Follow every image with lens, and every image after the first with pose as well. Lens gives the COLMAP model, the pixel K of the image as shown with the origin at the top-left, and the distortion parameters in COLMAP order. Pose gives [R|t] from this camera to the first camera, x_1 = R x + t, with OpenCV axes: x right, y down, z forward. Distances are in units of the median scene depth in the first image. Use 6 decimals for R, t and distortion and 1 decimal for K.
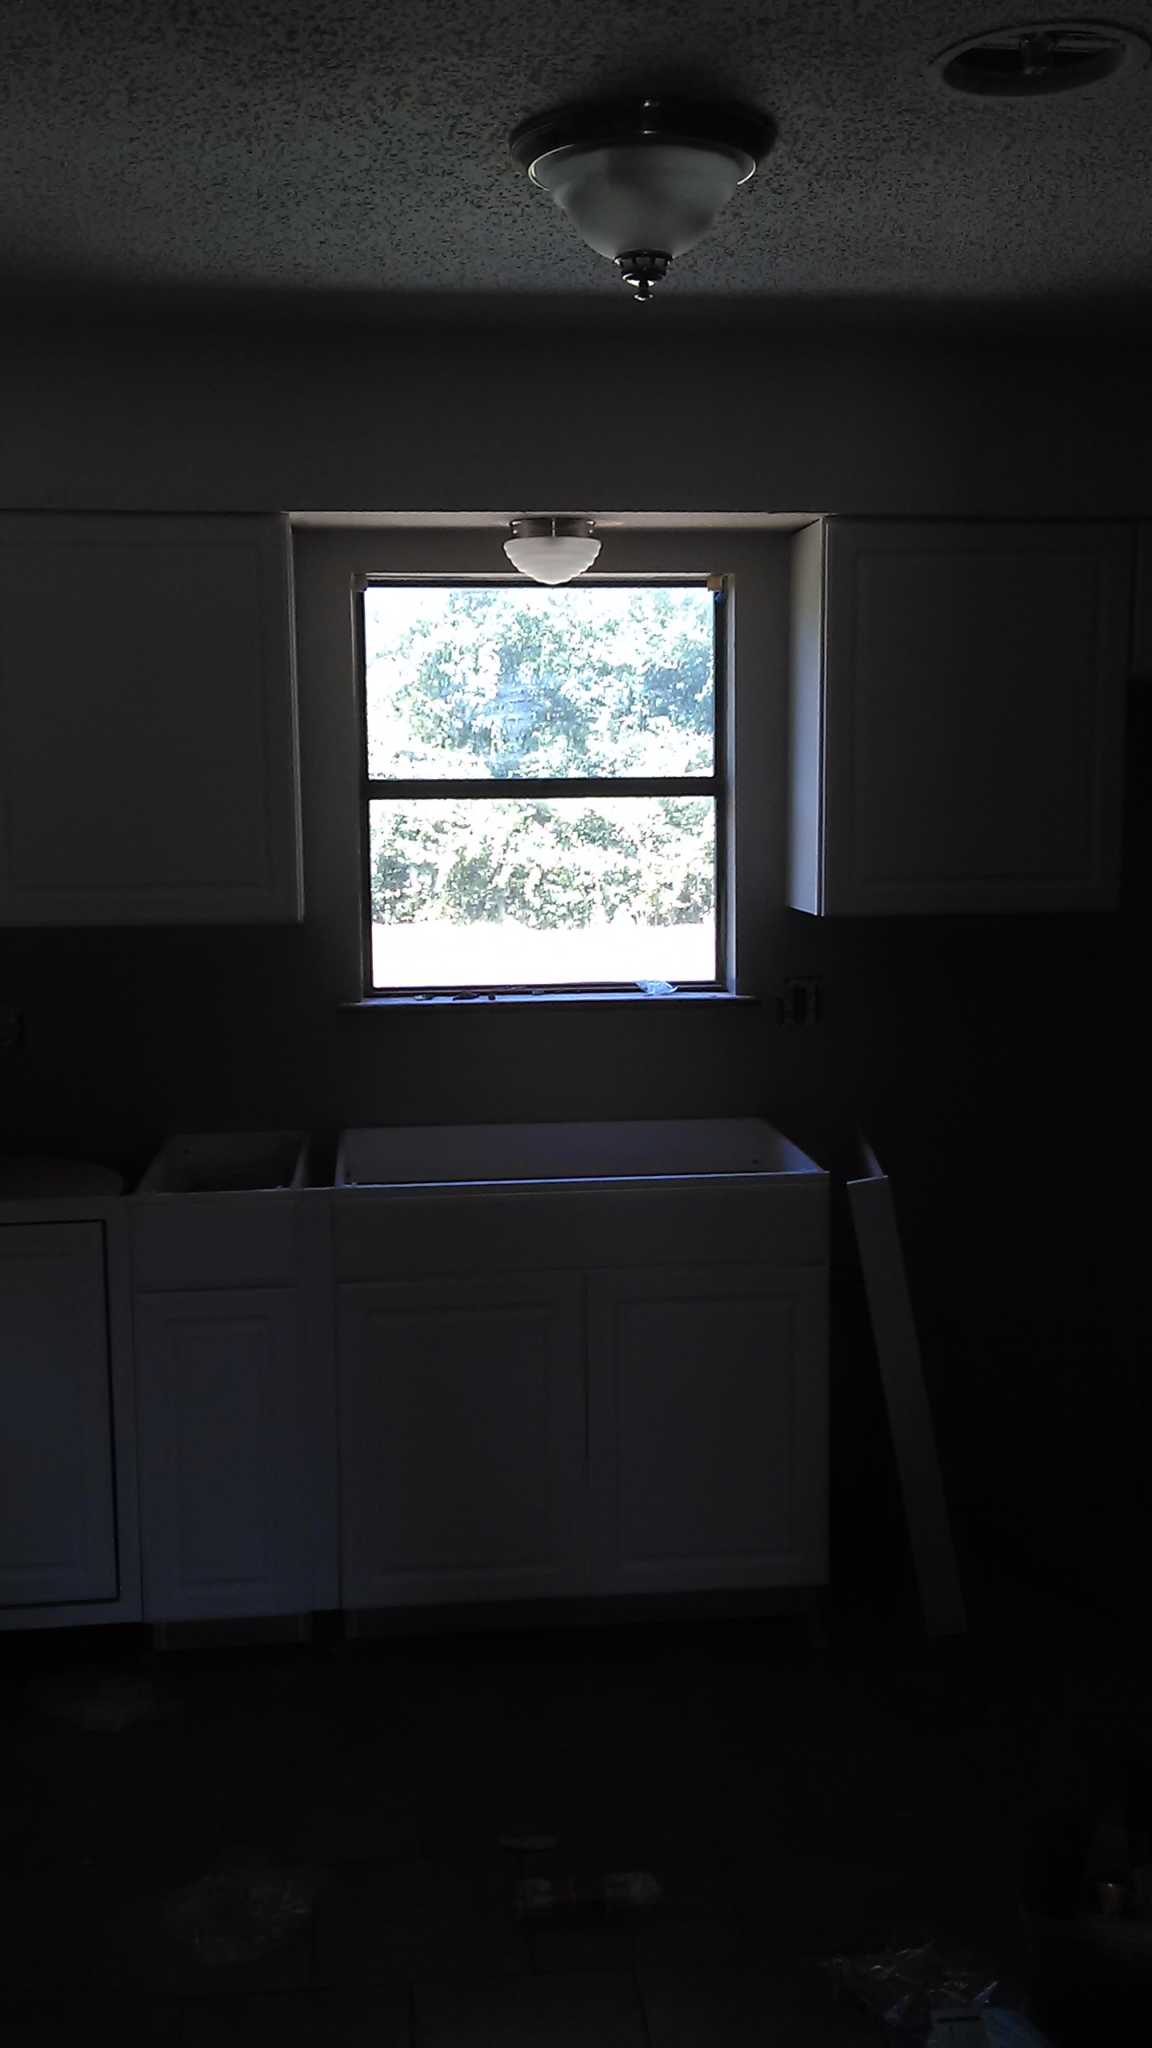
lens RADIAL K [[1885.0, 0, 575.6], [0, 1885.0, 1031.3], [0, 0, 1]] dist [0.094005, -0.301778]
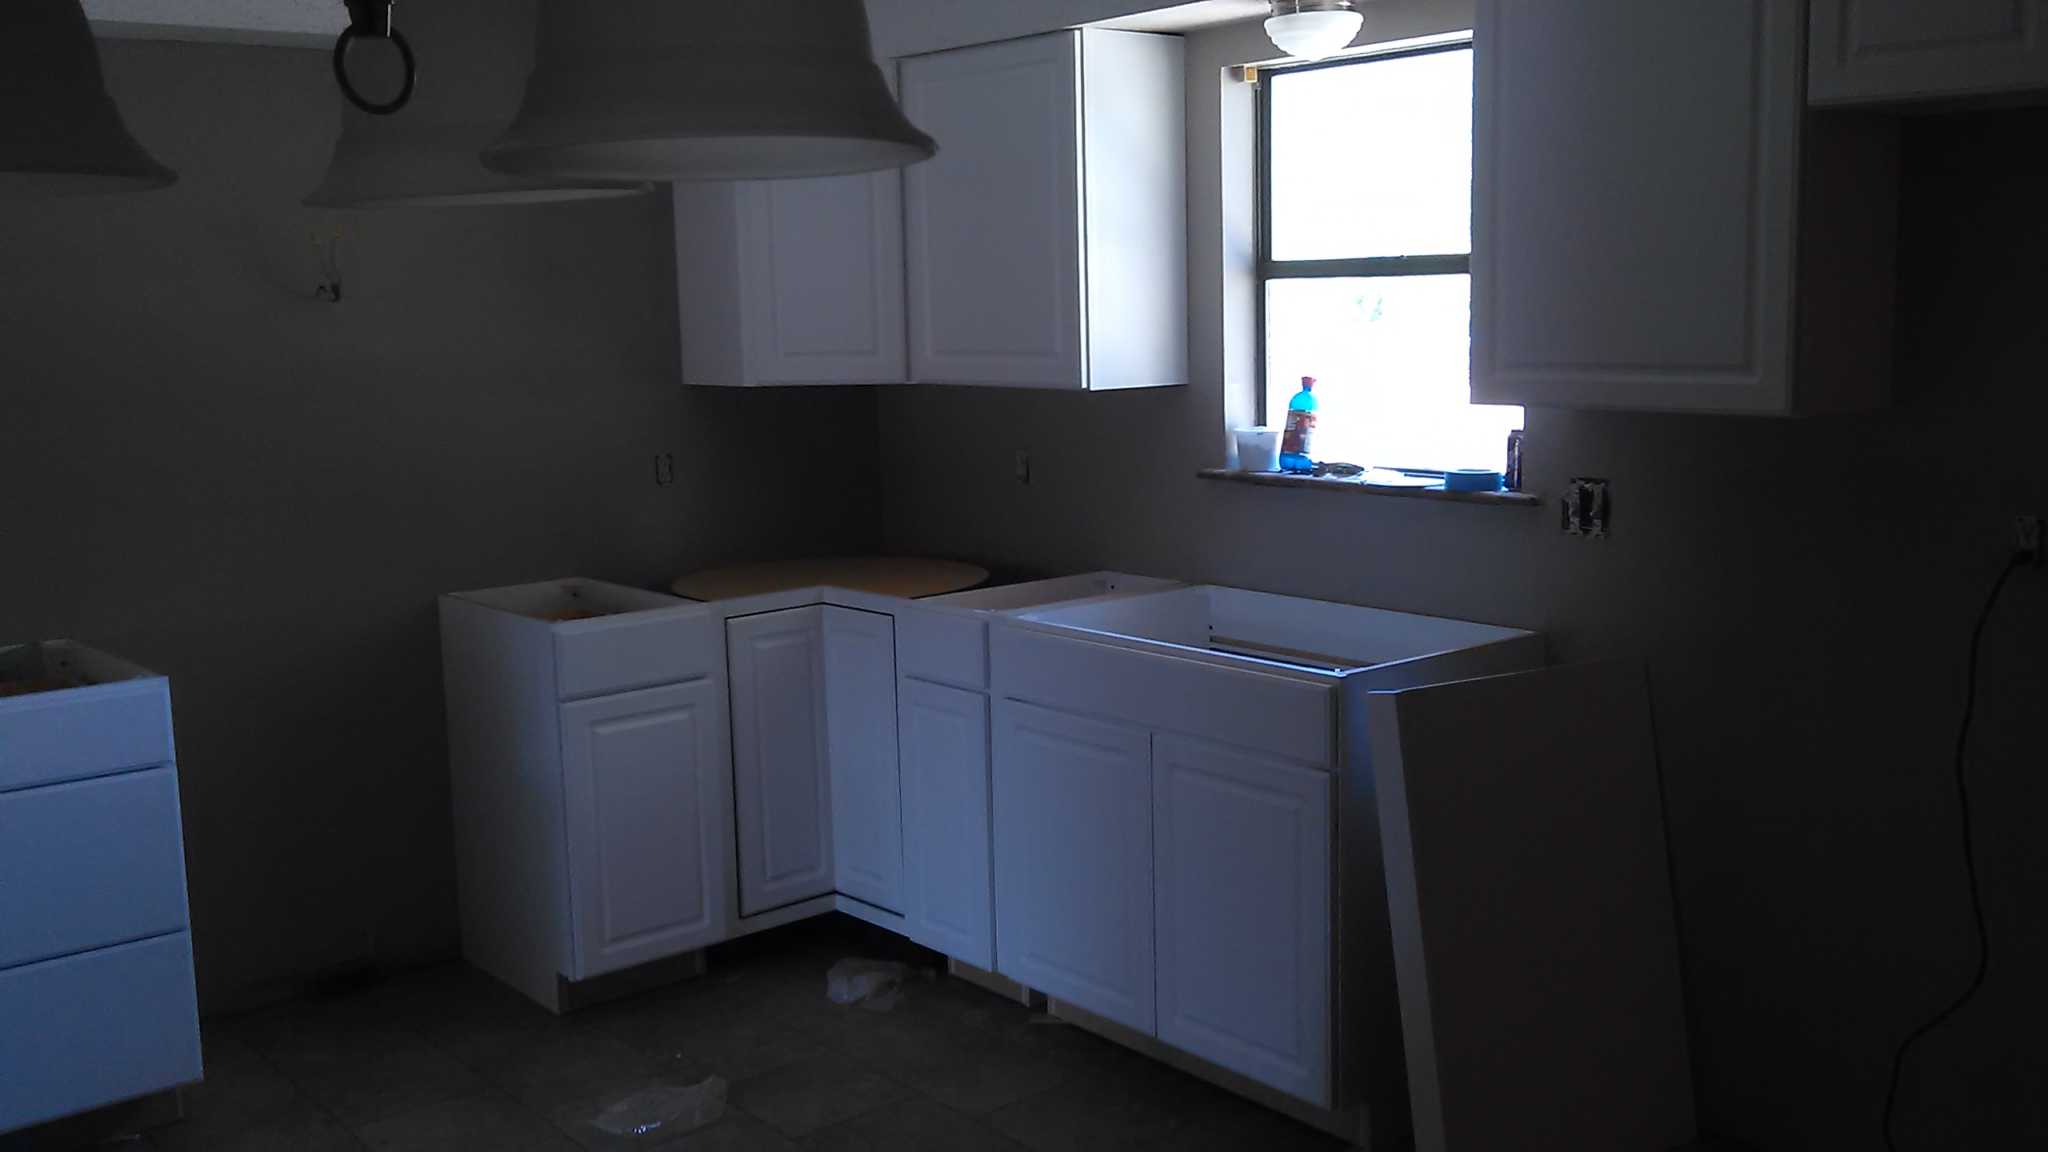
lens RADIAL K [[1885.0, 0, 1028.8], [0, 1885.0, 570.4], [0, 0, 1]] dist [0.094005, -0.301778]
pose [[0.594350, 0.117881, -0.795520, 0.703294], [-0.084318, 0.992881, 0.084130, -0.040642], [0.799774, 0.017073, 0.600058, 0.275885]]
